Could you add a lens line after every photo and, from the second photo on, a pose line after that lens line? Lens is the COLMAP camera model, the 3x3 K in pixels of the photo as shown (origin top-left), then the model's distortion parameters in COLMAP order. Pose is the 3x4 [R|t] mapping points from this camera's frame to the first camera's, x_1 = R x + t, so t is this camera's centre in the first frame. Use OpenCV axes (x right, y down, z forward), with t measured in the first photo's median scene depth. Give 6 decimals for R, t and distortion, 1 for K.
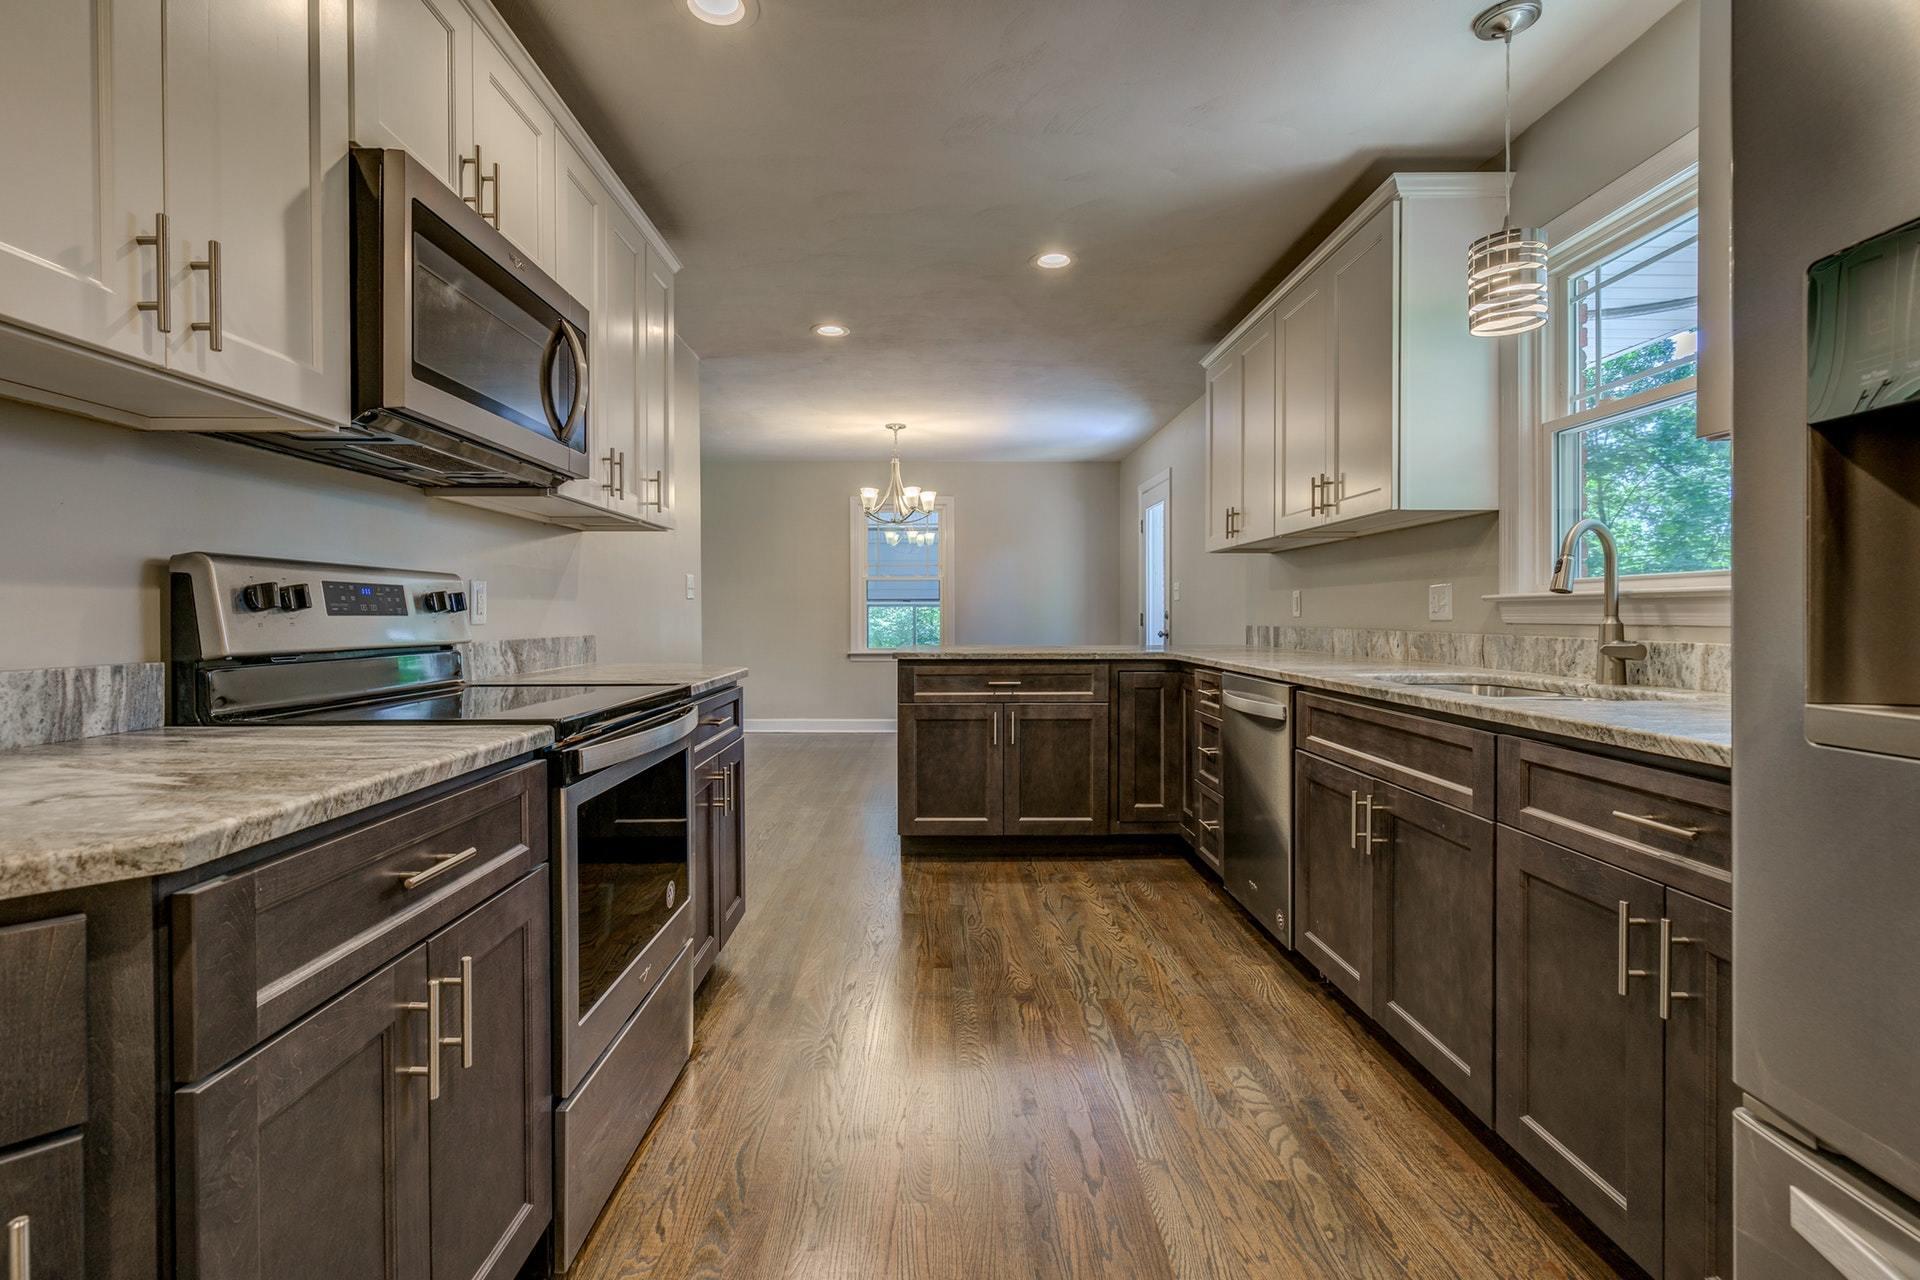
lens RADIAL K [[889.7, 0, 922.2], [0, 889.7, 628.3], [0, 0, 1]] dist [-0.008416, 0.004061]
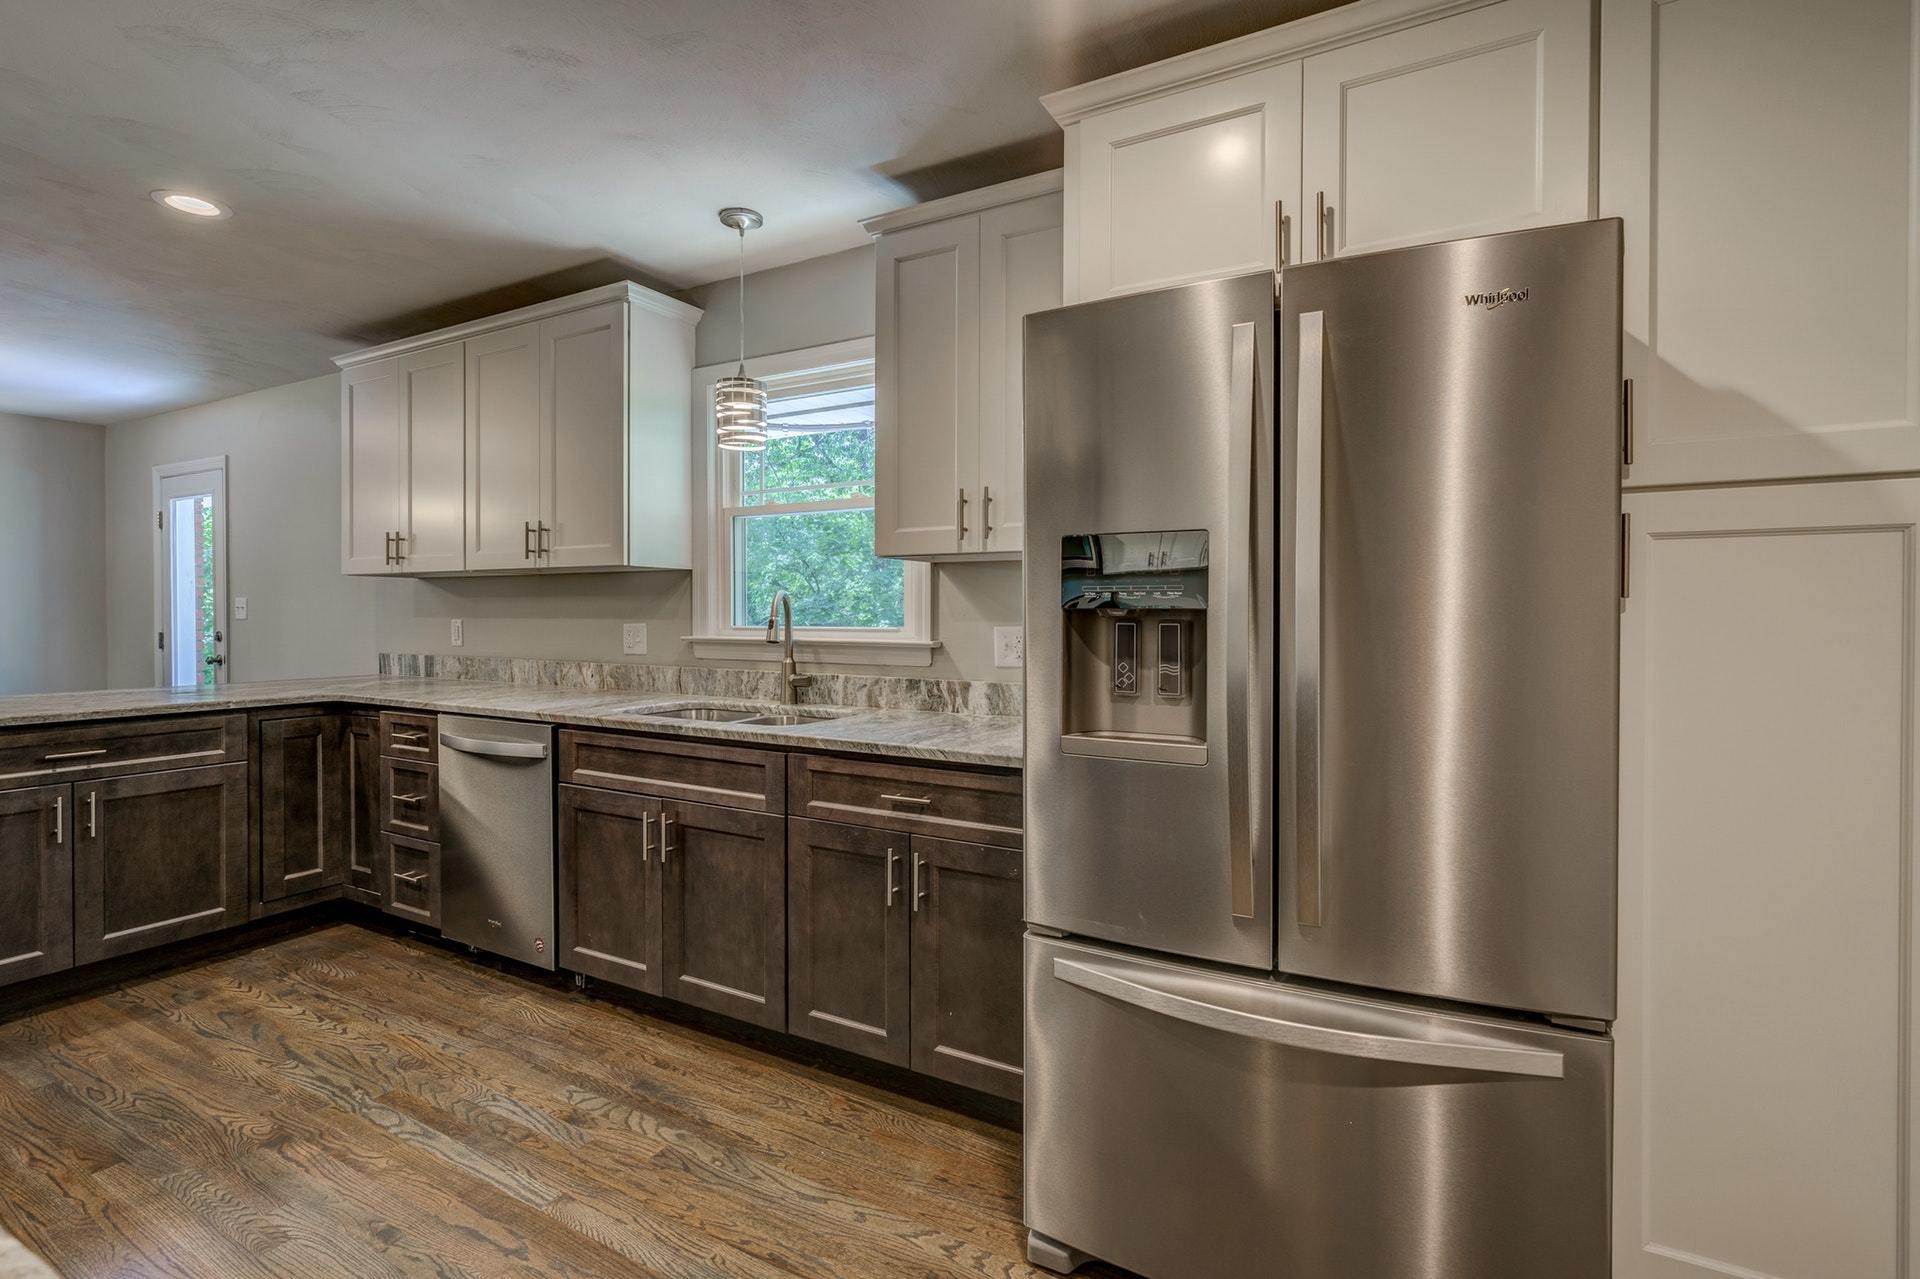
lens RADIAL K [[889.7, 0, 976.9], [0, 889.7, 628.0], [0, 0, 1]] dist [-0.008416, 0.004061]
pose [[0.466408, -0.012951, 0.884475, -0.298448], [0.010384, 0.999904, 0.009166, -0.058524], [-0.884509, 0.004910, 0.466498, 0.042942]]
